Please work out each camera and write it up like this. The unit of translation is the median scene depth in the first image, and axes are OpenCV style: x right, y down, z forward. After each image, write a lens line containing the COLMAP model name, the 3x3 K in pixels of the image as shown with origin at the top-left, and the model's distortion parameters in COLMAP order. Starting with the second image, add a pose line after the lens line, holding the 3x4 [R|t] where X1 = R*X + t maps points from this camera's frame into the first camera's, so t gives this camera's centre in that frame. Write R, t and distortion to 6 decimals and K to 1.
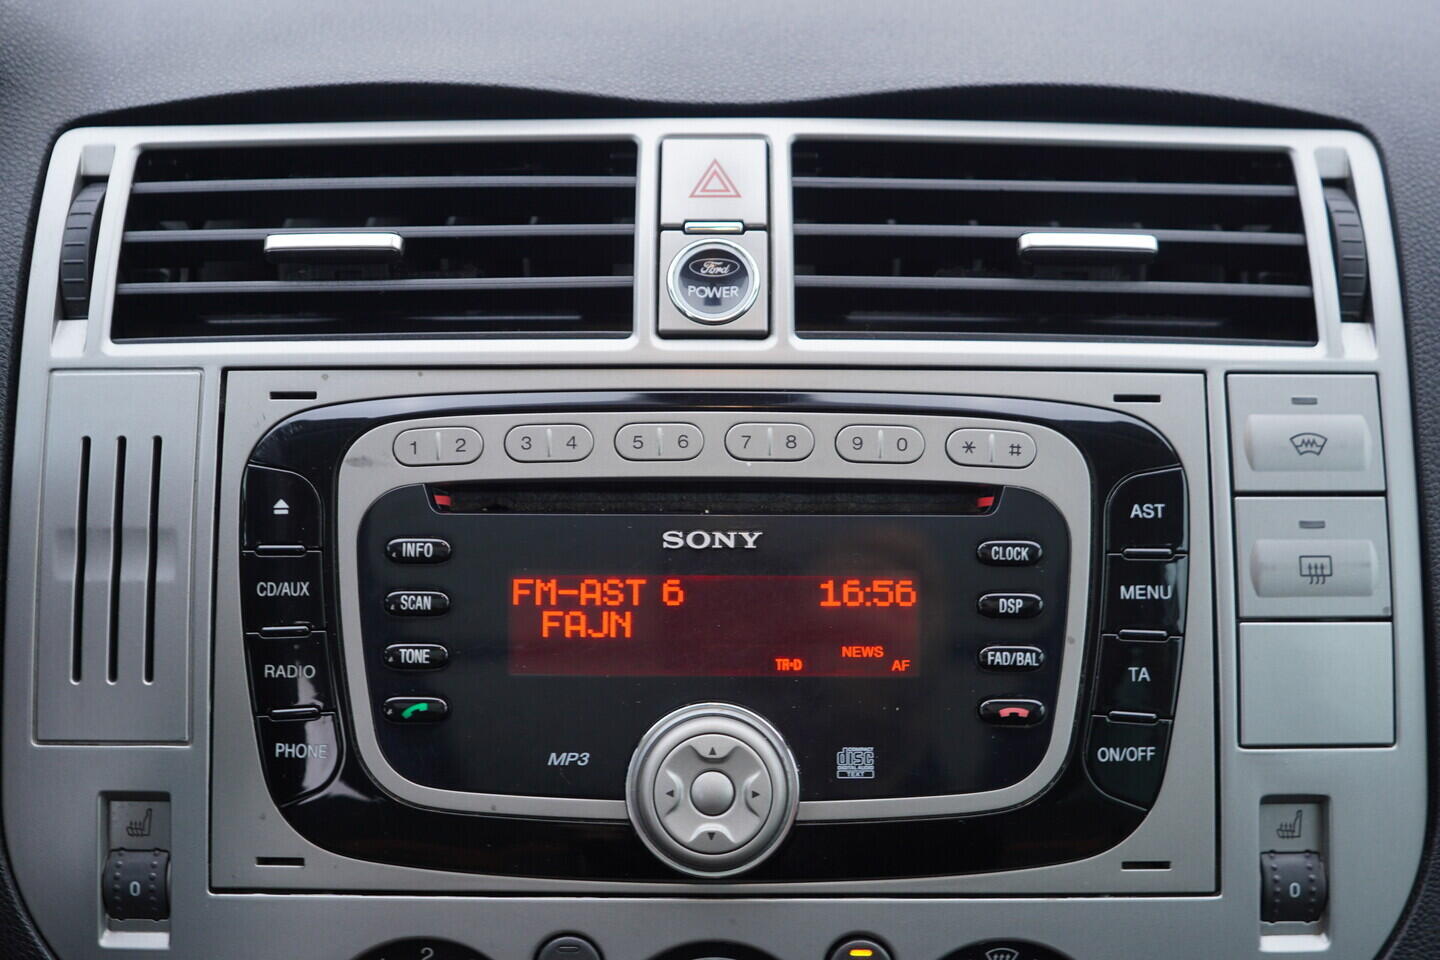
lens RADIAL K [[1477.9, 0, 730.4], [0, 1477.9, 483.8], [0, 0, 1]] dist [0.003697, 0.000000]
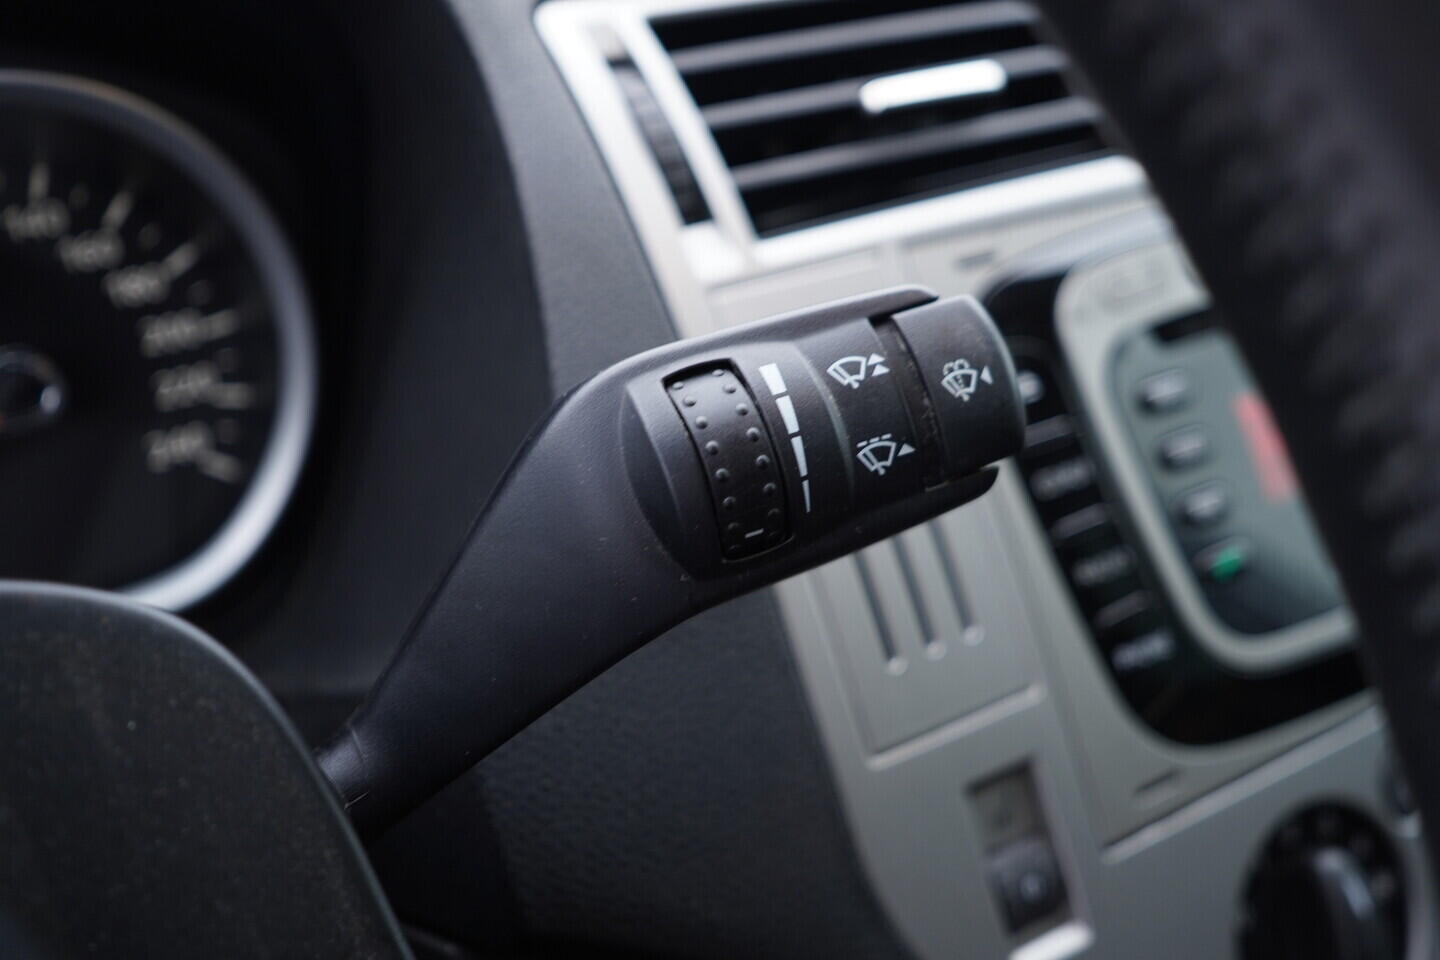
lens RADIAL K [[1477.9, 0, 720.2], [0, 1477.9, 481.2], [0, 0, 1]] dist [0.003697, 0.000000]
pose [[0.826380, -0.252918, 0.503119, -0.881020], [0.281526, 0.959348, 0.019854, 0.002105], [-0.487688, 0.125234, 0.863989, 0.364792]]
